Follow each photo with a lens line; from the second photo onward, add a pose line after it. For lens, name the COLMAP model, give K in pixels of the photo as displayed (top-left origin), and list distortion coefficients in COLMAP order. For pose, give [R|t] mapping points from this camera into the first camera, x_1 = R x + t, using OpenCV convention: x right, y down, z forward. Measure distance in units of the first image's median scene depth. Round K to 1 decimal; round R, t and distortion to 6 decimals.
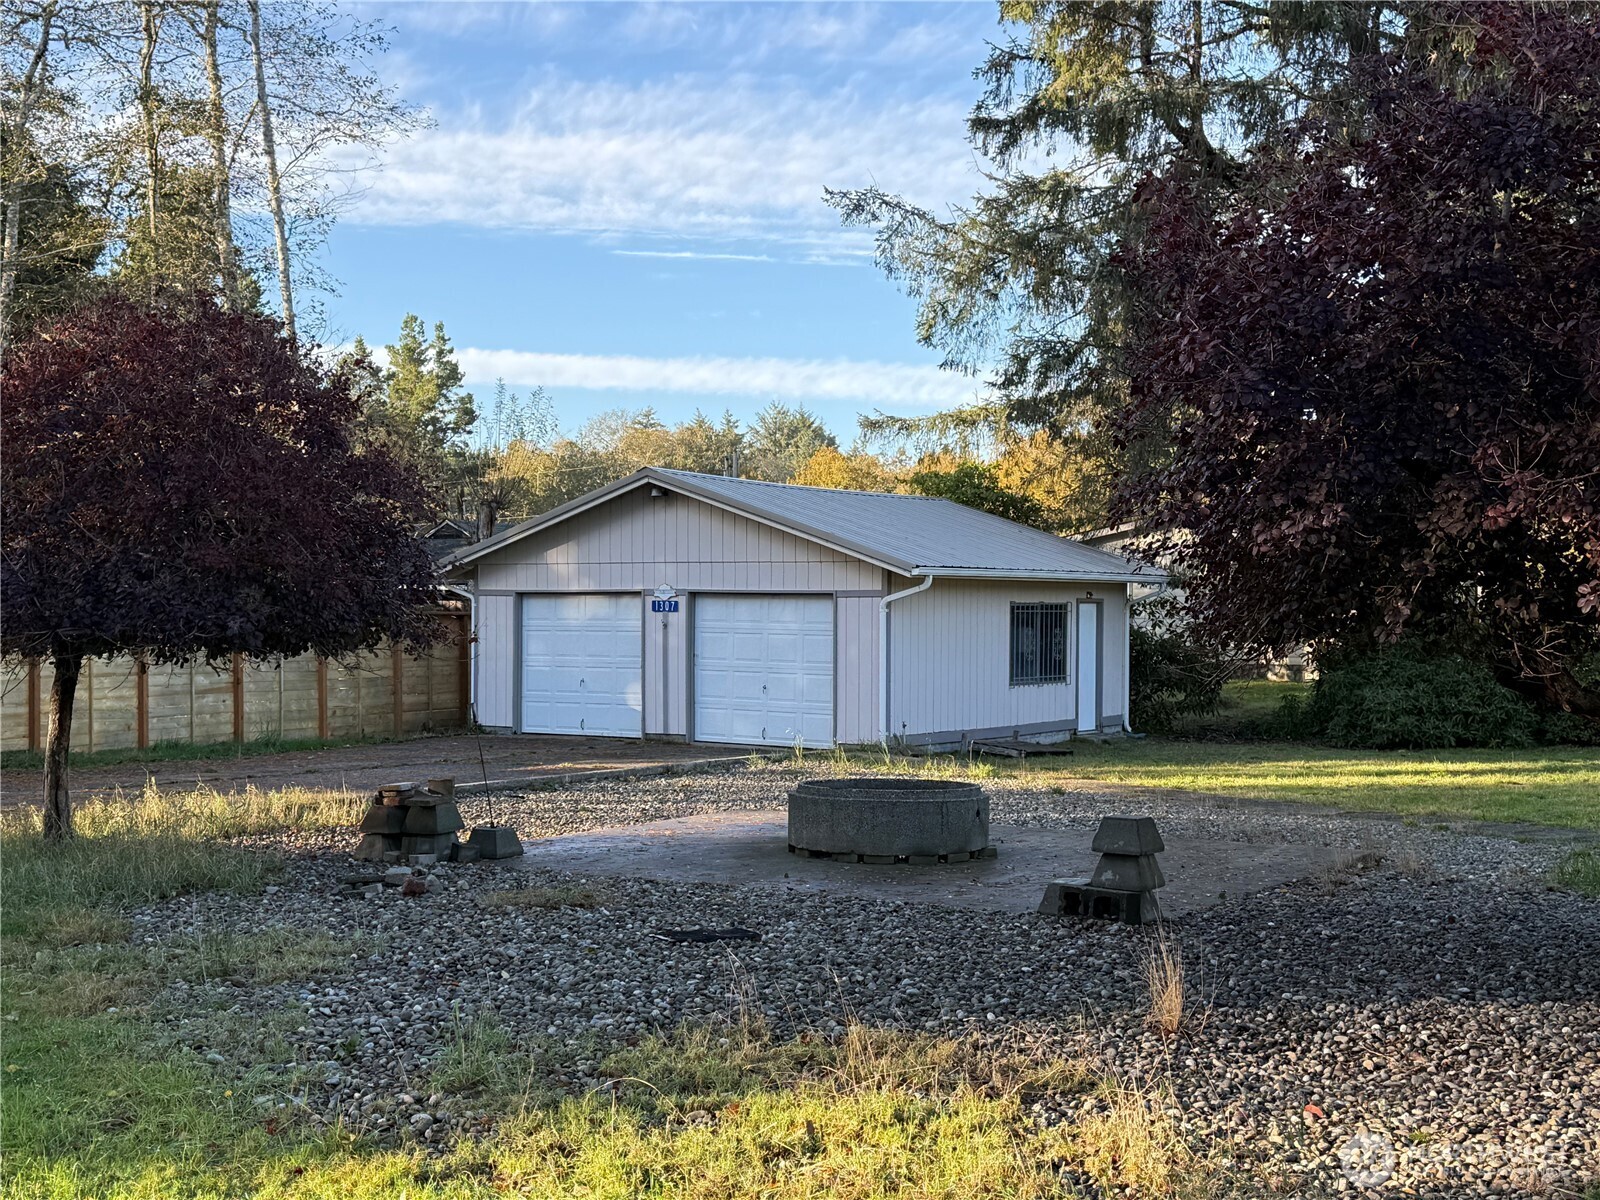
lens RADIAL K [[1976.9, 0, 800.4], [0, 1976.9, 599.0], [0, 0, 1]] dist [0.041356, 0.000000]
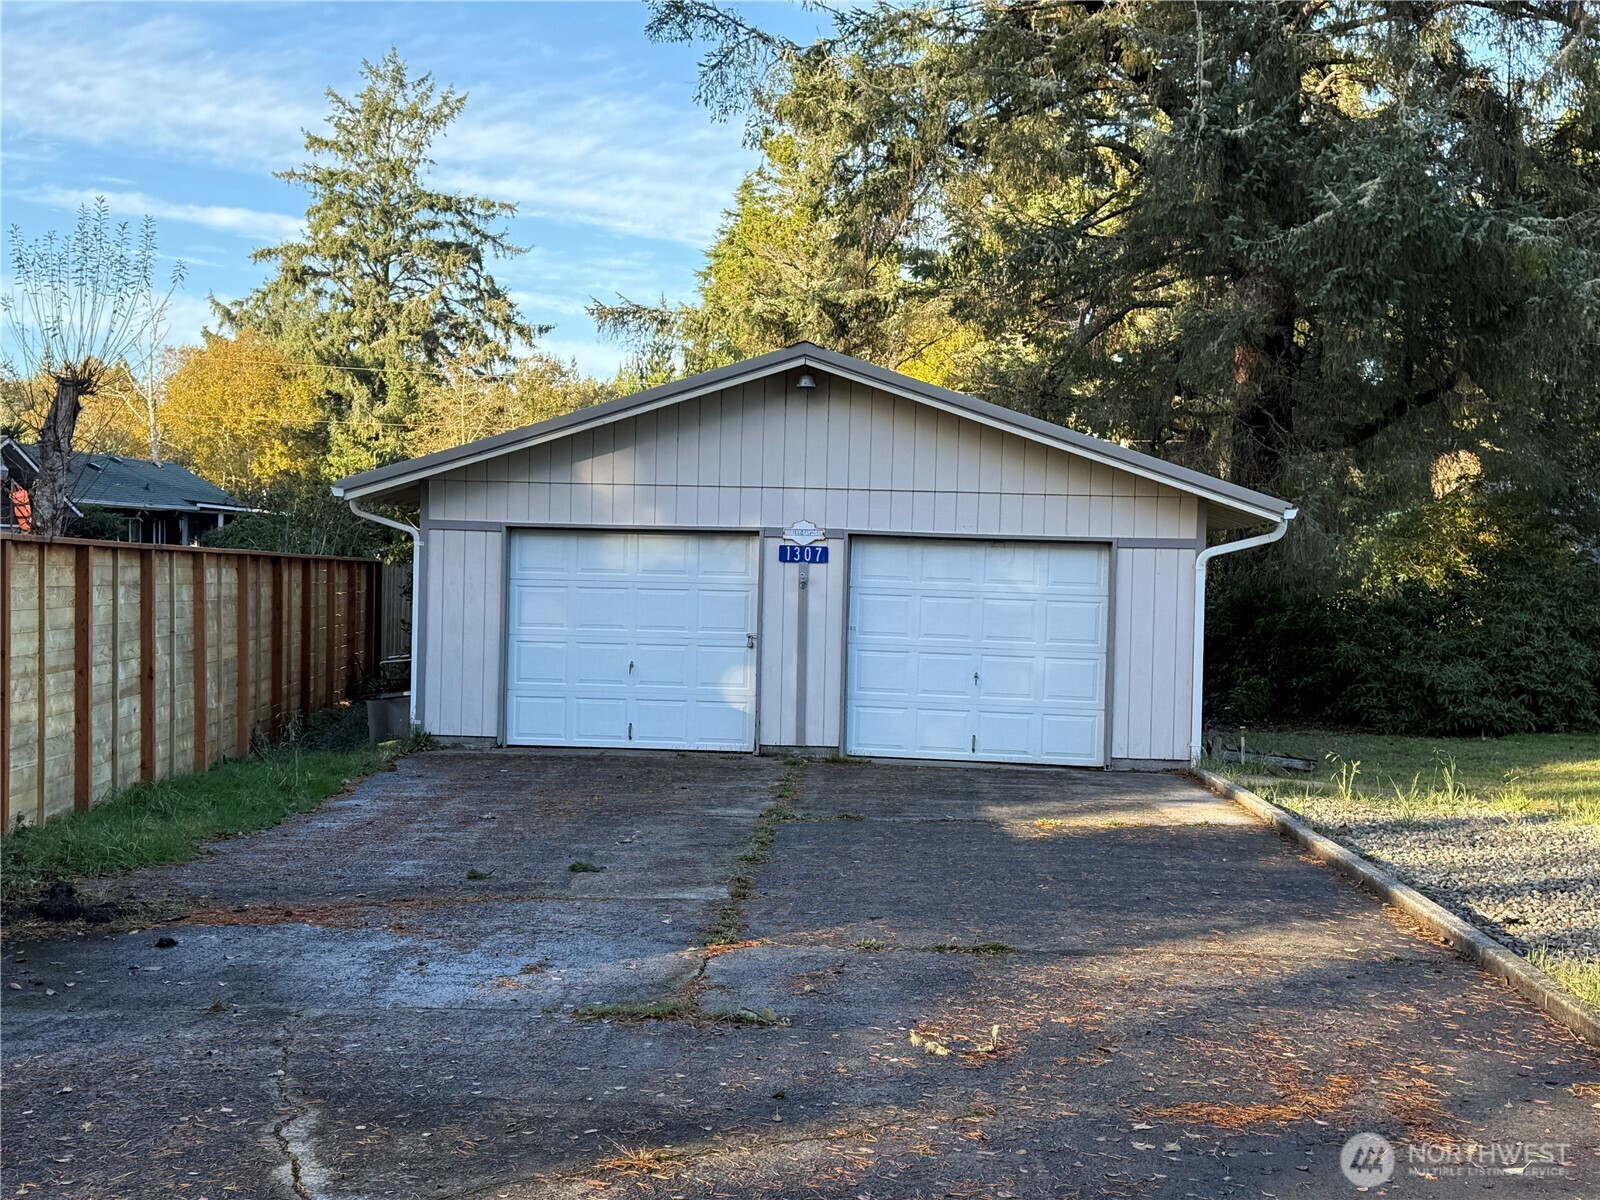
lens RADIAL K [[1976.9, 0, 797.2], [0, 1976.9, 608.3], [0, 0, 1]] dist [0.041356, 0.000000]
pose [[0.858695, 0.005908, 0.512452, -0.407570], [-0.024020, 0.999299, 0.028729, 0.002776], [-0.511923, -0.036979, 0.858235, 0.424222]]
